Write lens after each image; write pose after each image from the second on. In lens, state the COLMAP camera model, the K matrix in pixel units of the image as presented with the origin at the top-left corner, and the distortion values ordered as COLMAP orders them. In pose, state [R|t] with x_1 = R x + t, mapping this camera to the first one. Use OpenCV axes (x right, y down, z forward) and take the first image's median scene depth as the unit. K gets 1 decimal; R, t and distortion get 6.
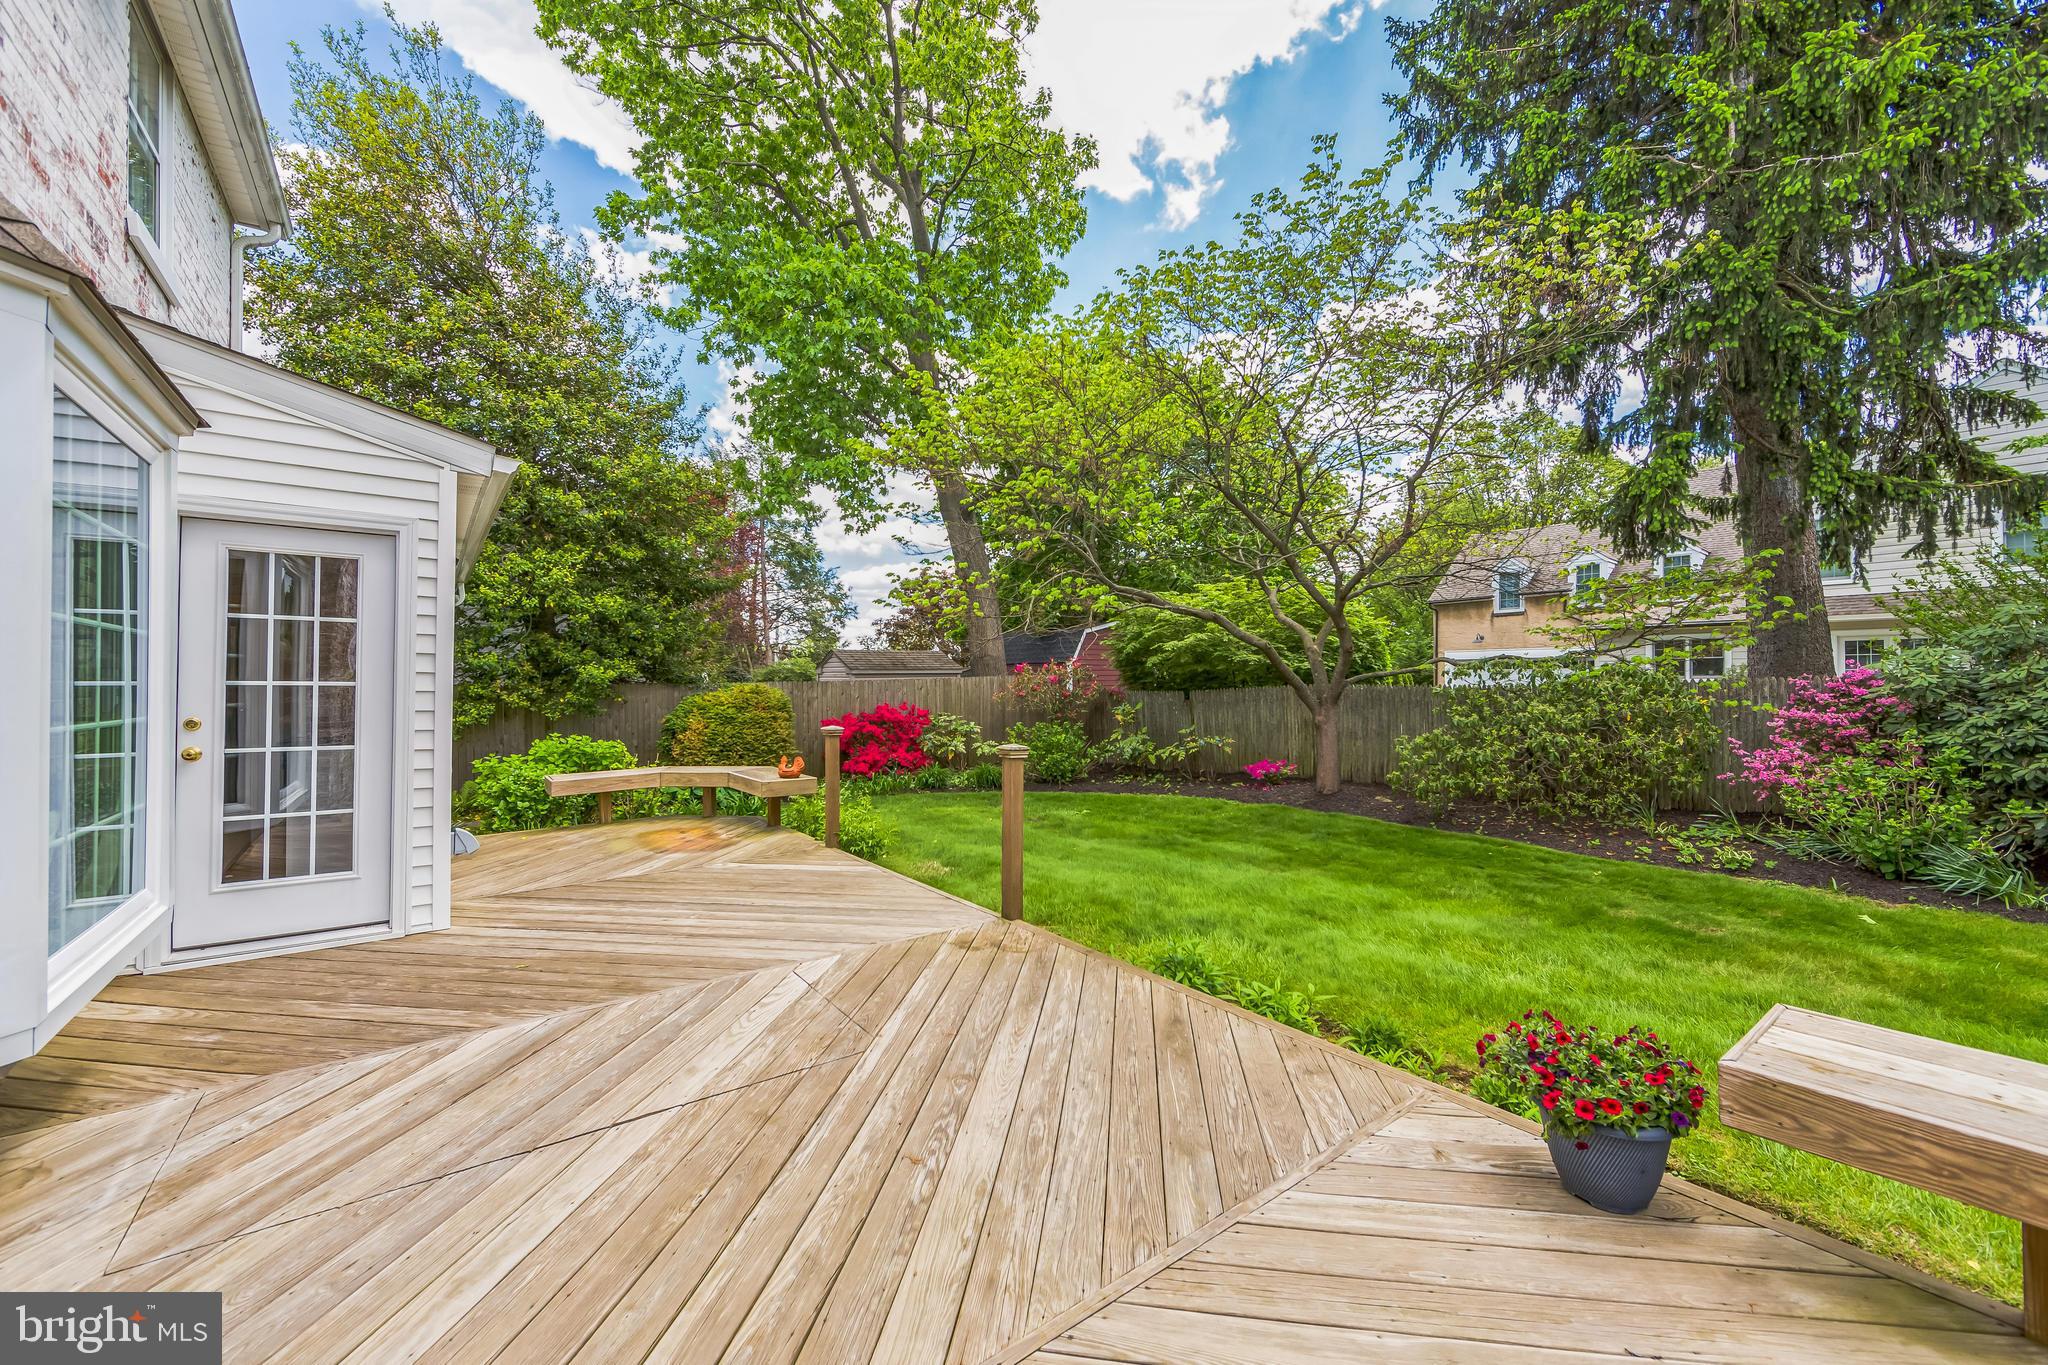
lens RADIAL K [[802.3, 0, 1026.7], [0, 802.3, 682.8], [0, 0, 1]] dist [0.000878, -0.000050]
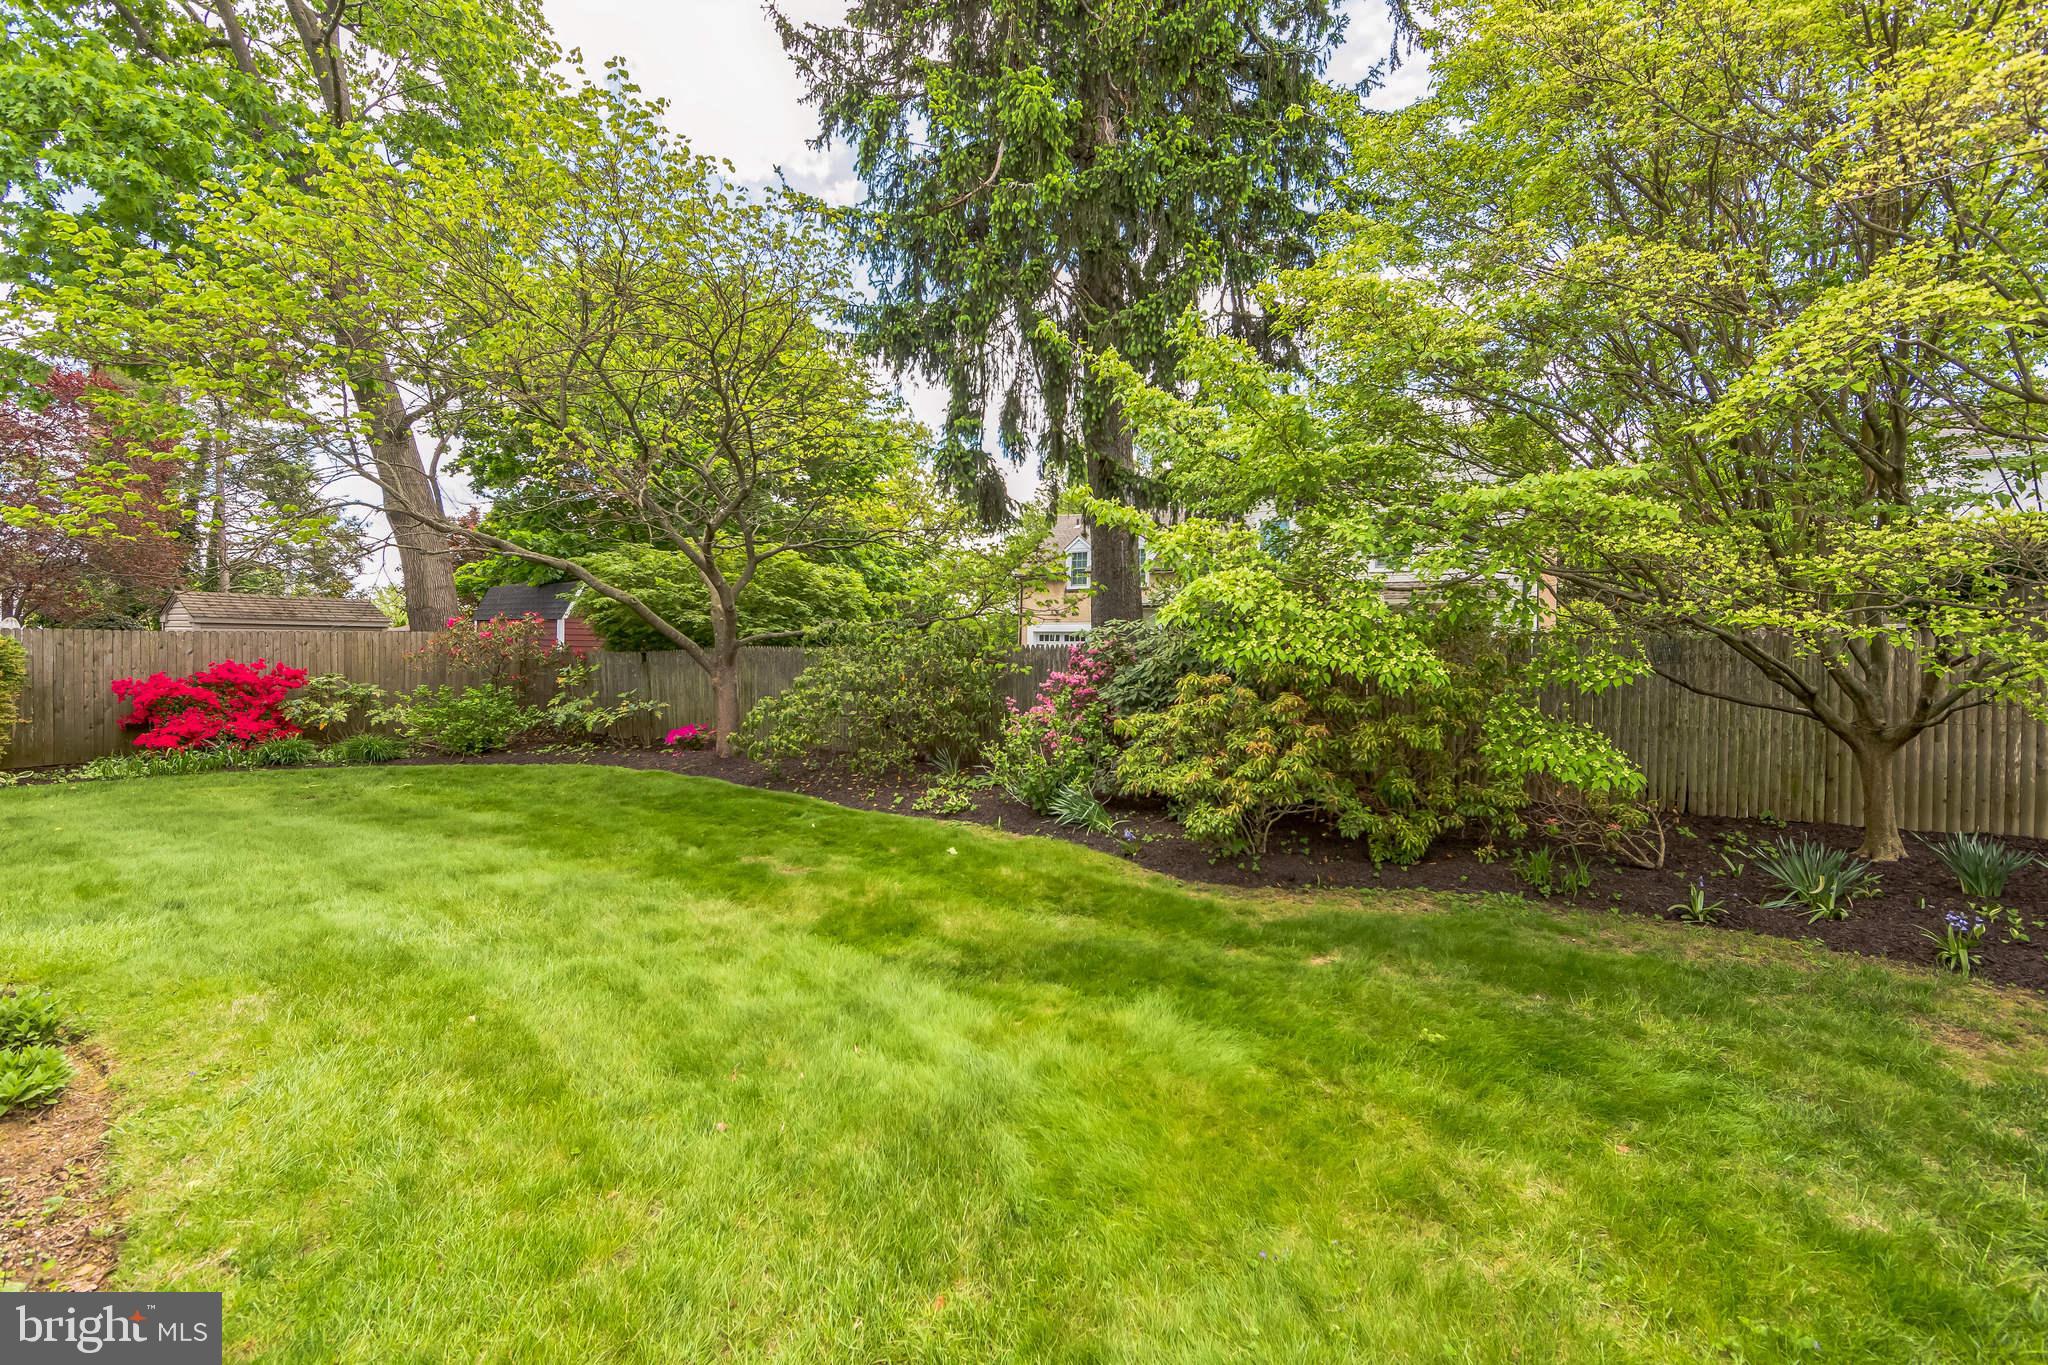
lens RADIAL K [[802.3, 0, 1031.2], [0, 802.3, 664.7], [0, 0, 1]] dist [0.000878, -0.000050]
pose [[0.933587, 0.011184, 0.358175, 0.296586], [-0.017503, 0.999743, 0.014405, 0.003598], [-0.357922, -0.019717, 0.933543, -0.035074]]
